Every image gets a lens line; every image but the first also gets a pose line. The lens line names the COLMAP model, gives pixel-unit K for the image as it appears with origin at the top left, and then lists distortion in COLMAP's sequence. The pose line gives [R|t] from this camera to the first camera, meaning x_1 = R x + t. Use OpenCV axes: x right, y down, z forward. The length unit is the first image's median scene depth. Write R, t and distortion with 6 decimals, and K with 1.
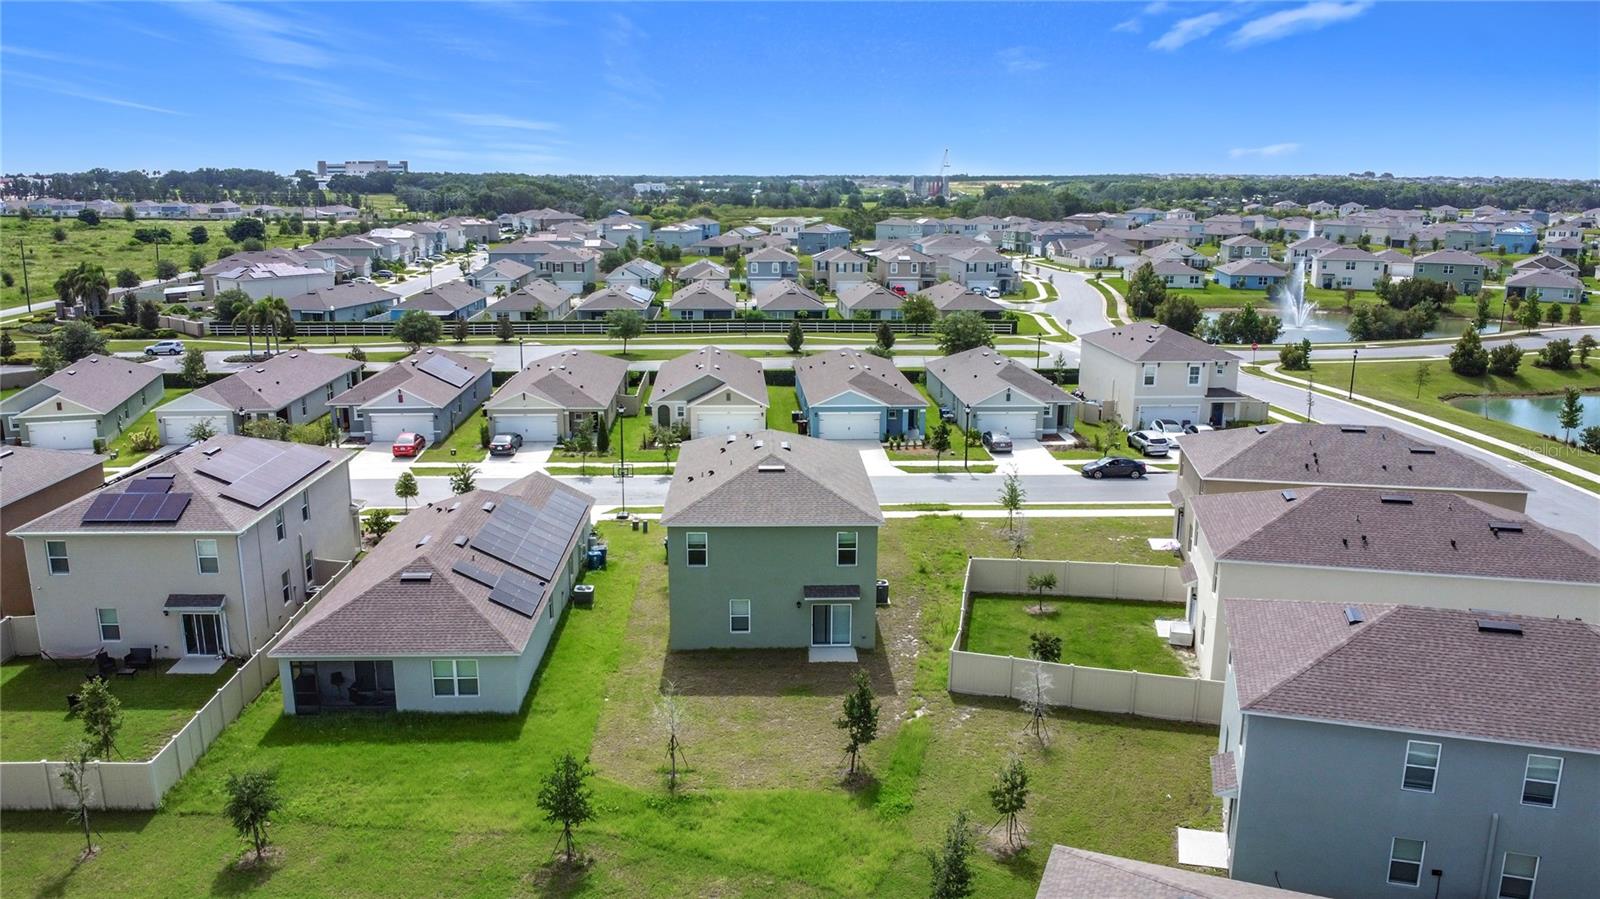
lens RADIAL K [[1177.0, 0, 792.4], [0, 1177.0, 453.6], [0, 0, 1]] dist [-0.029980, -0.037358]
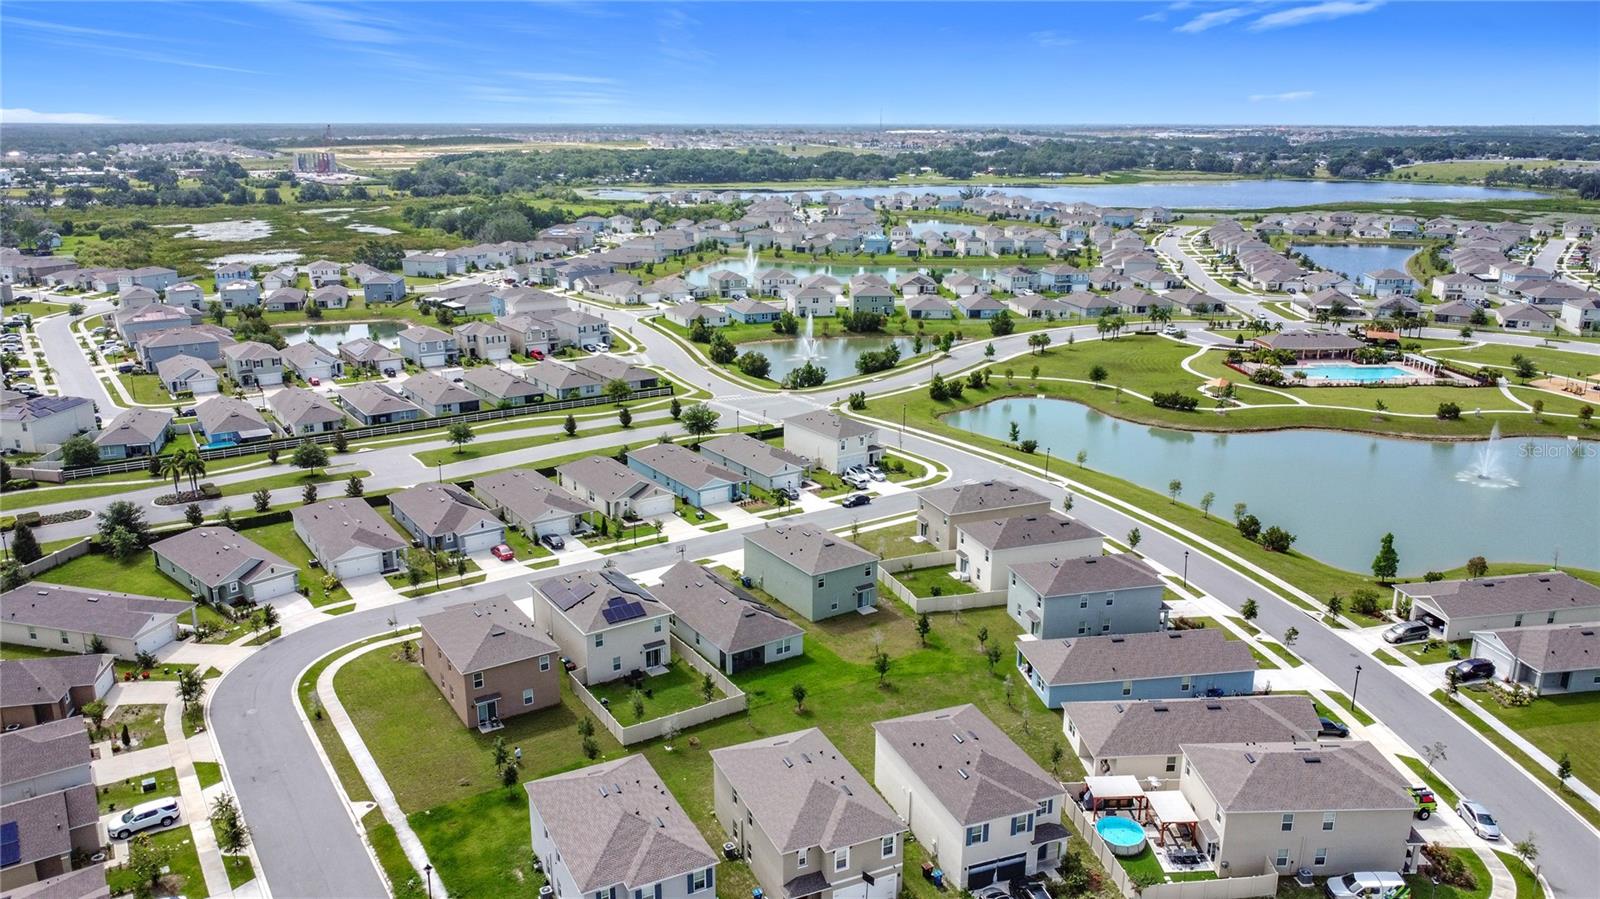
lens RADIAL K [[1144.5, 0, 795.0], [0, 1144.5, 448.8], [0, 0, 1]] dist [-0.005996, -0.001785]
pose [[0.858108, -0.140763, 0.493798, -1.148155], [0.118665, 0.990021, 0.076004, -0.350009], [-0.499569, -0.006623, 0.866249, -0.995198]]
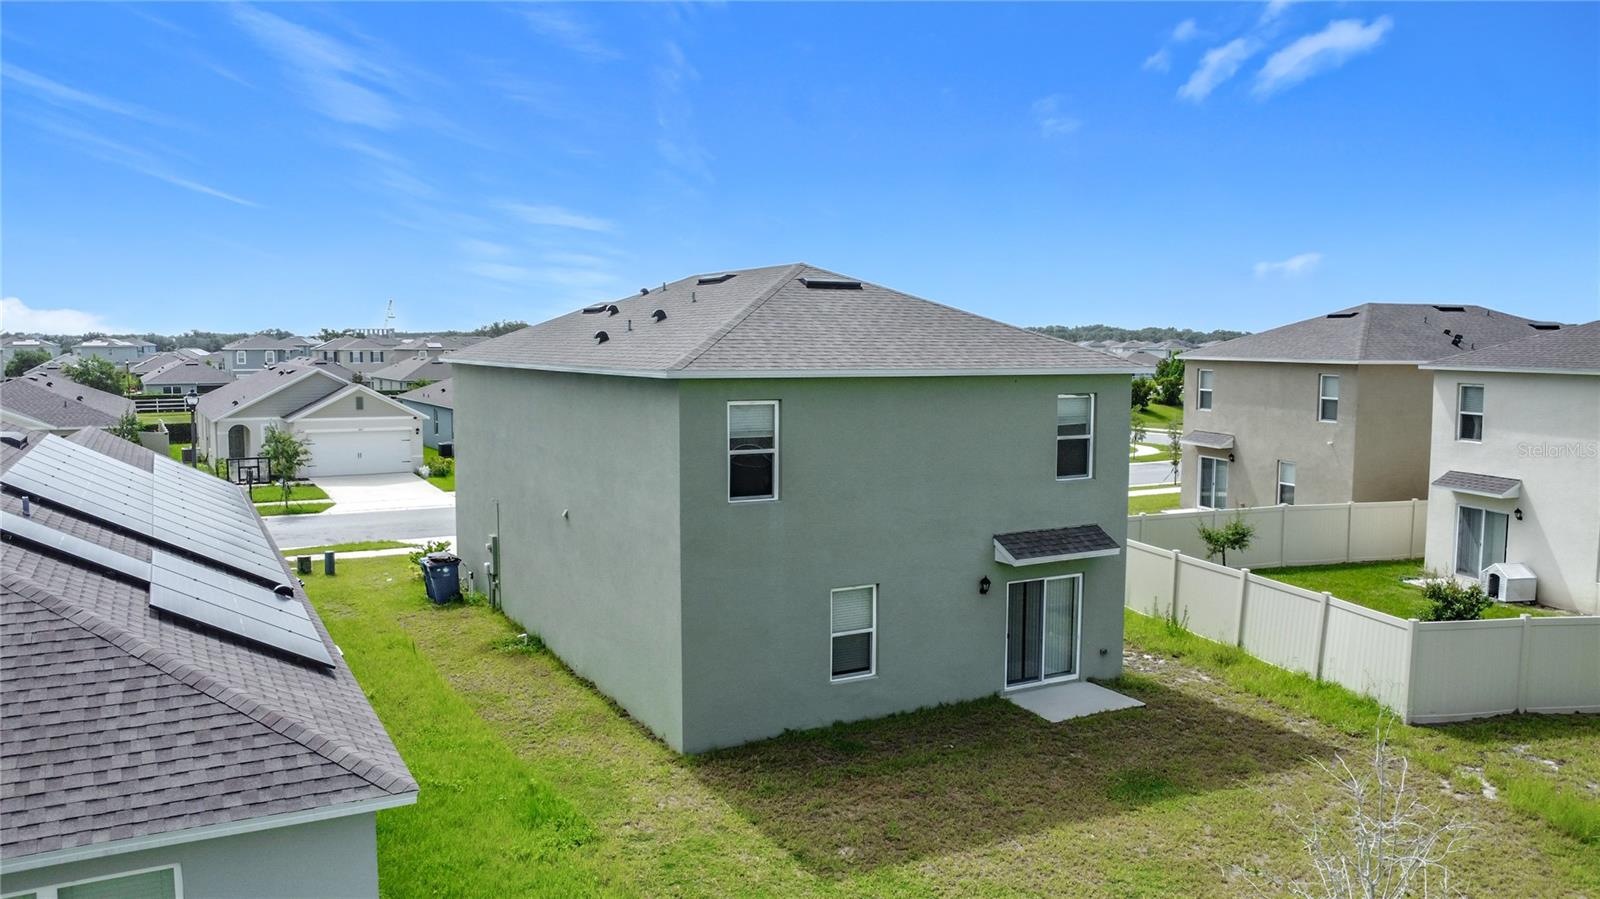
lens RADIAL K [[1177.0, 0, 792.4], [0, 1177.0, 453.6], [0, 0, 1]] dist [-0.029980, -0.037358]
pose [[0.893697, -0.044768, 0.446432, -0.196851], [0.104301, 0.988480, -0.109673, 0.105128], [-0.436379, 0.144577, 0.888071, 0.581051]]
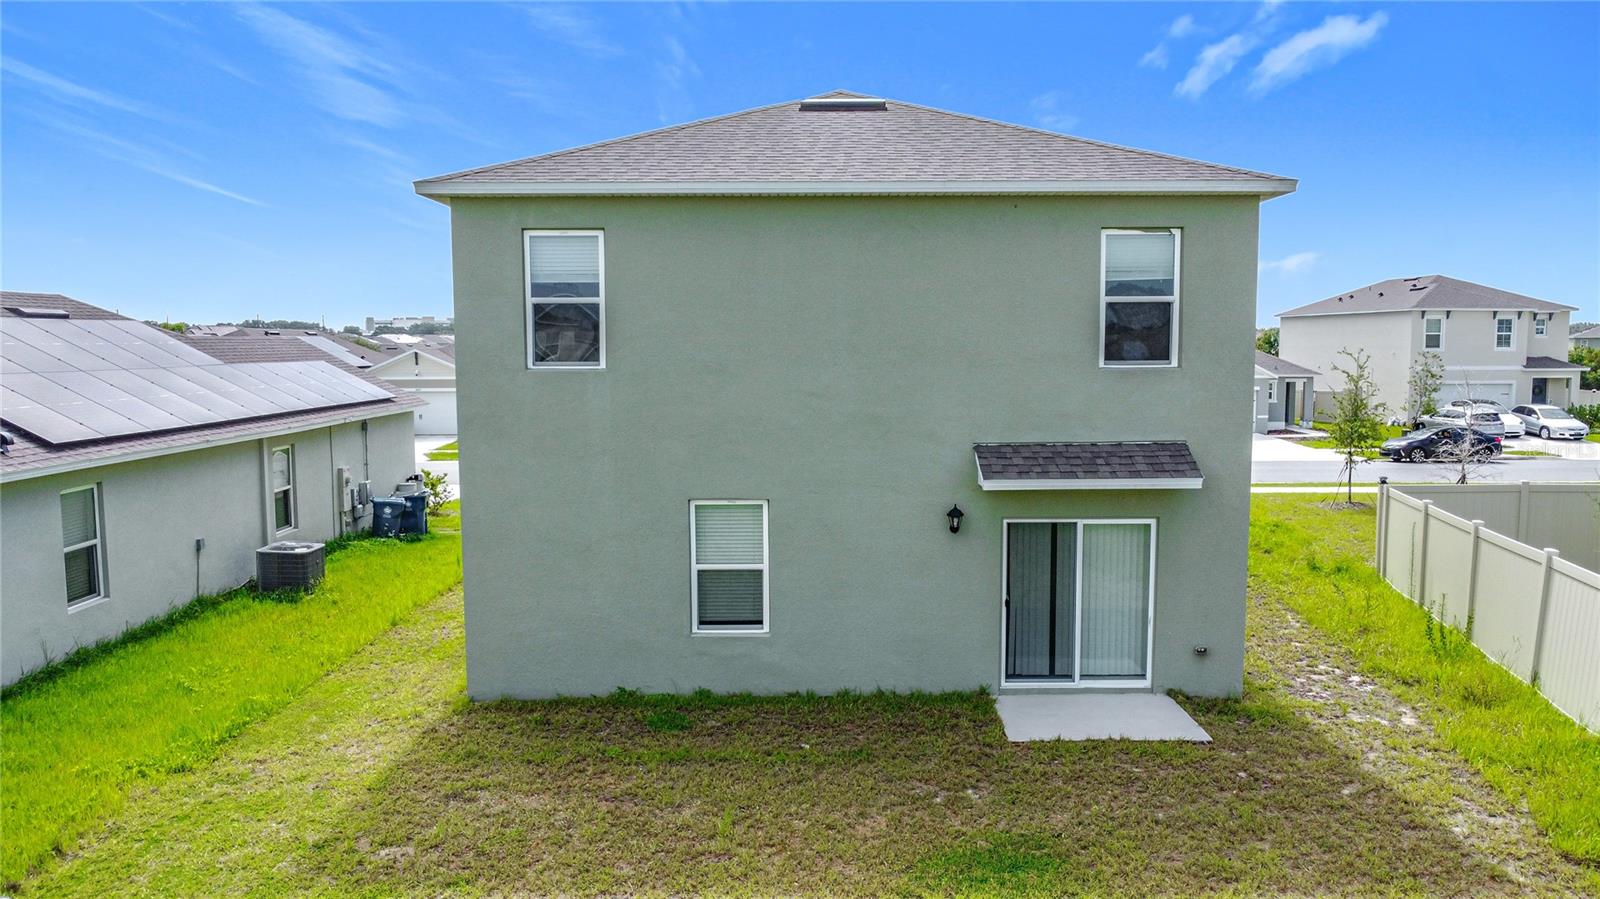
lens RADIAL K [[1165.9, 0, 793.5], [0, 1165.9, 450.1], [0, 0, 1]] dist [-0.032007, 0.001418]
pose [[0.999402, -0.005532, -0.034135, -0.018391], [0.000669, 0.990029, -0.140860, 0.129566], [0.034574, 0.140753, 0.989441, 0.643506]]
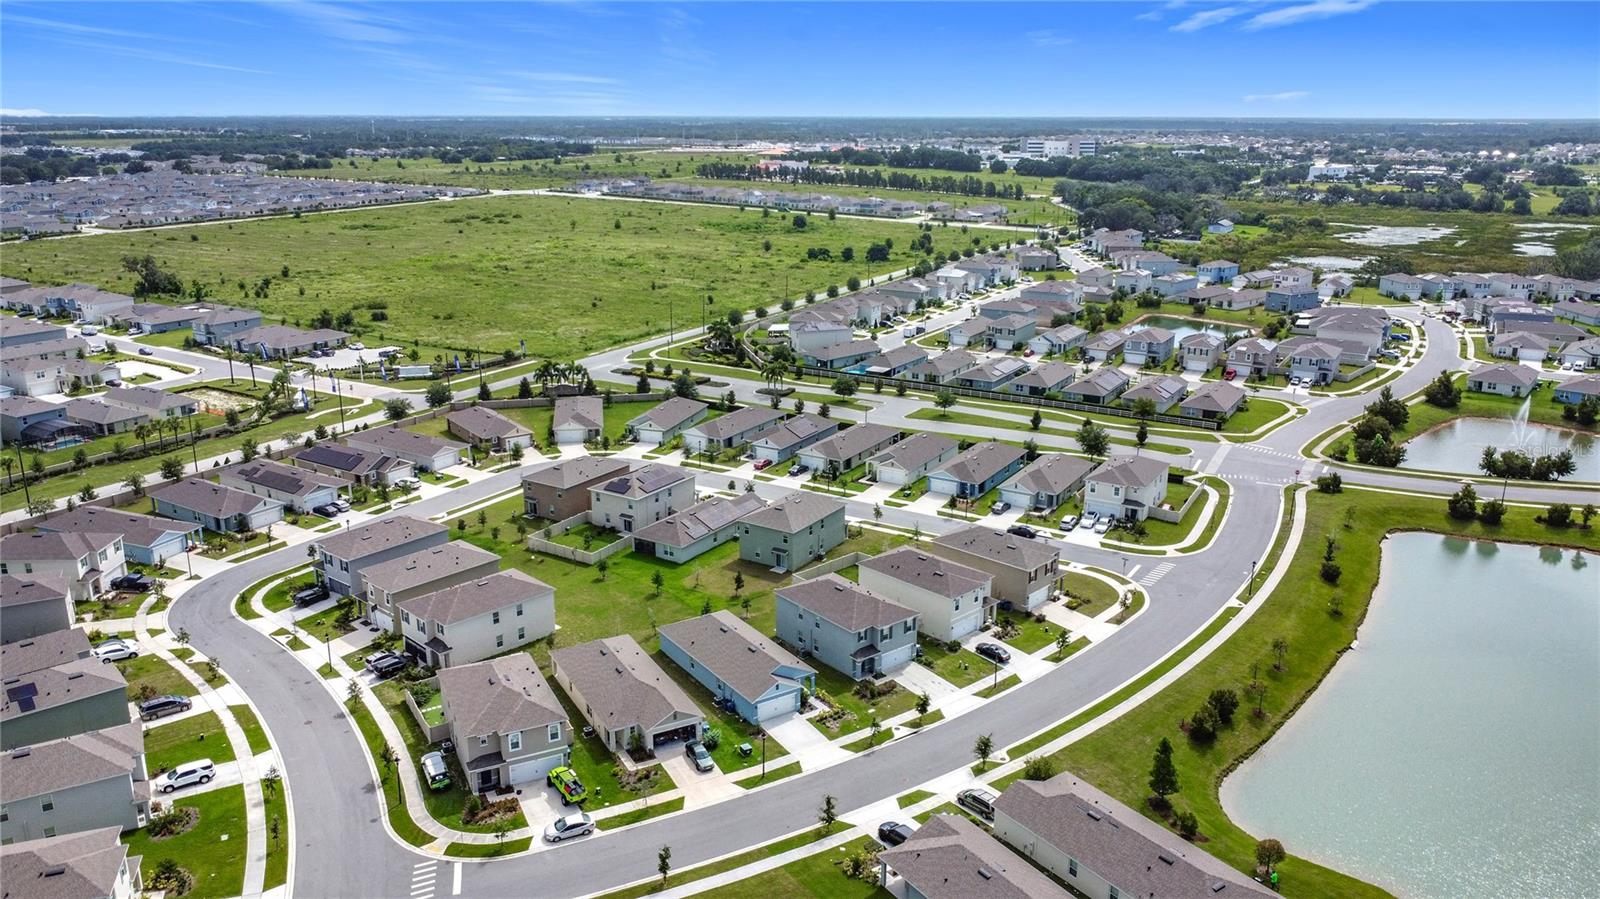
lens RADIAL K [[1144.5, 0, 795.0], [0, 1144.5, 448.8], [0, 0, 1]] dist [-0.005996, -0.001785]
pose [[0.824992, 0.157429, -0.542775, 1.479344], [-0.130639, 0.987529, 0.087863, -0.375602], [0.549838, -0.001578, 0.835270, -1.362423]]
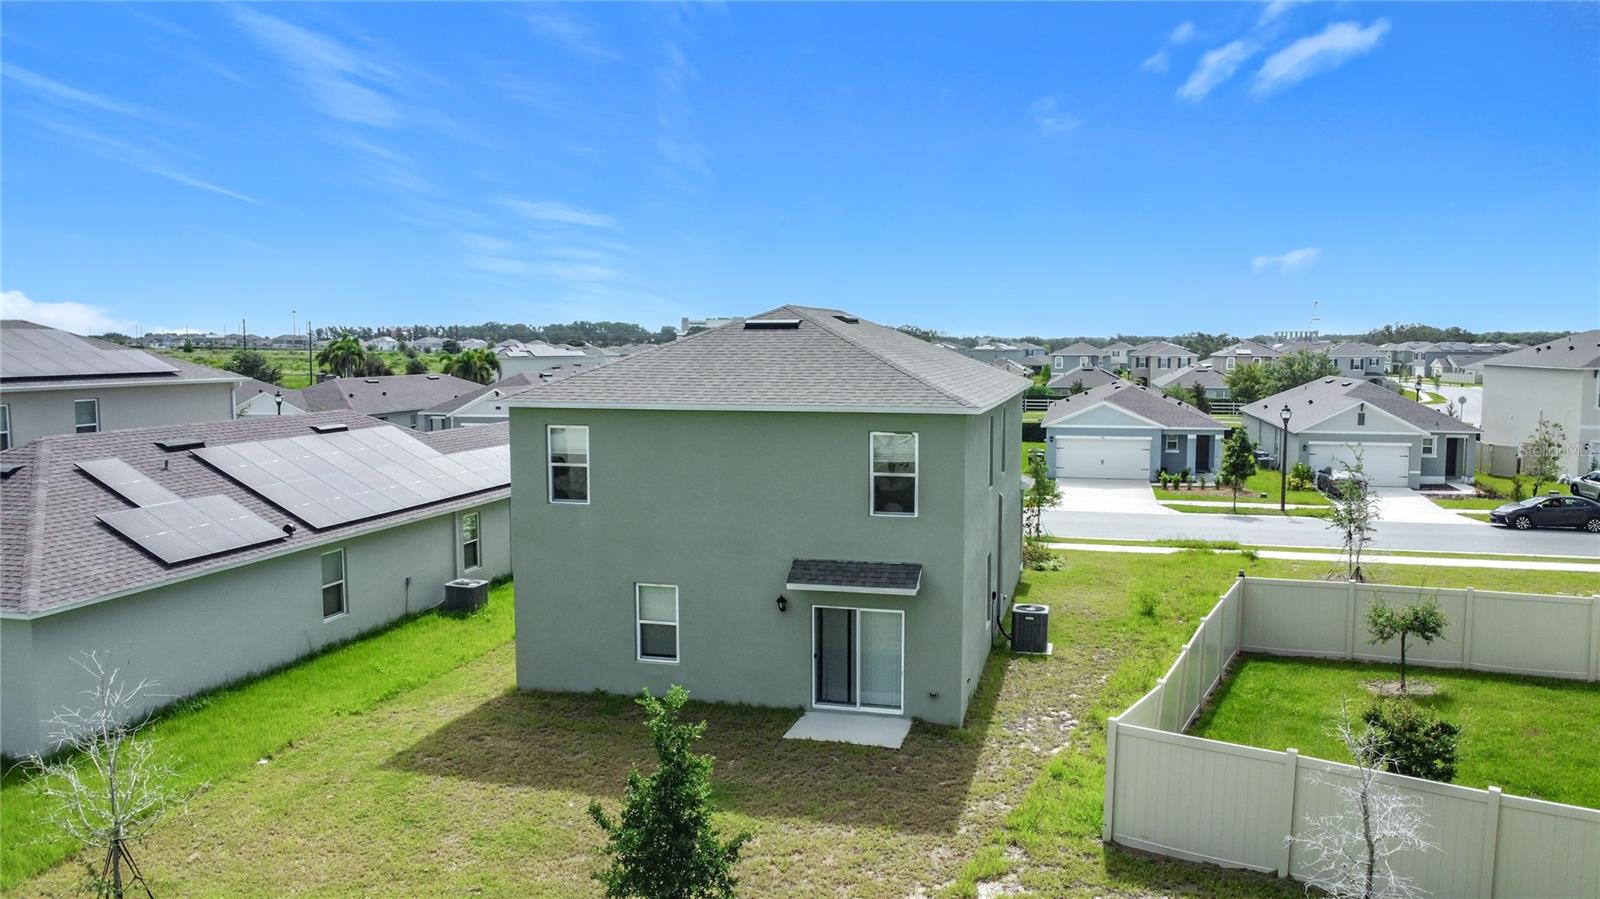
lens RADIAL K [[1177.0, 0, 792.4], [0, 1177.0, 453.6], [0, 0, 1]] dist [-0.029980, -0.037358]
pose [[0.956958, 0.021522, -0.289426, 0.115186], [-0.061156, 0.989809, -0.128602, 0.112021], [0.283708, 0.140767, 0.948522, 0.506833]]
